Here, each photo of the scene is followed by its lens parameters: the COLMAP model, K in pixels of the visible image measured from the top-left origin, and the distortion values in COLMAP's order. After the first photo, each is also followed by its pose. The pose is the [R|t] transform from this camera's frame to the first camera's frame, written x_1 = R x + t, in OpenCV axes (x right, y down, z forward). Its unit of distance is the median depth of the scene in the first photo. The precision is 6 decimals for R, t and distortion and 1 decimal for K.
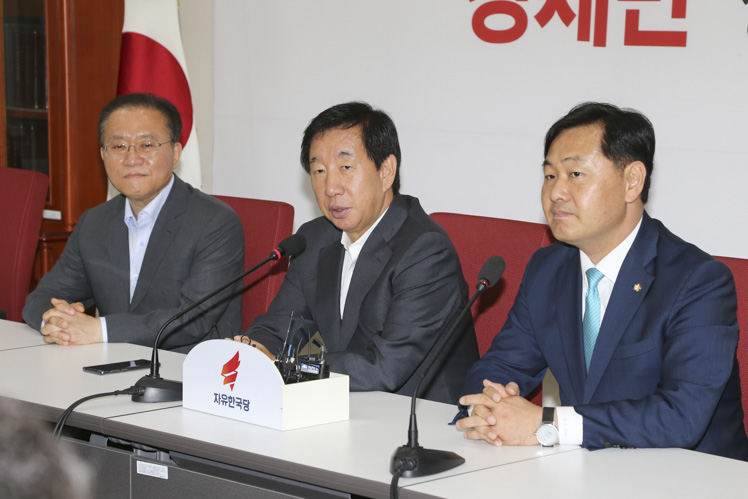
lens RADIAL K [[2224.2, 0, 374.0], [0, 2224.2, 249.5], [0, 0, 1]] dist [-0.013465, -0.115524]
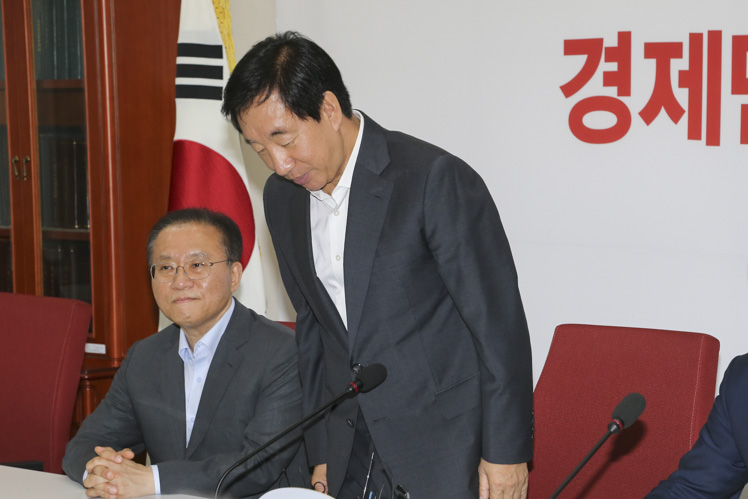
lens RADIAL K [[2274.8, 0, 374.0], [0, 2274.8, 249.5], [0, 0, 1]] dist [0.034752, 2.949273]
pose [[0.998905, -0.025635, -0.039137, 0.000791], [0.023339, 0.998041, -0.058055, 0.000028], [0.040548, 0.057078, 0.997546, 0.107019]]
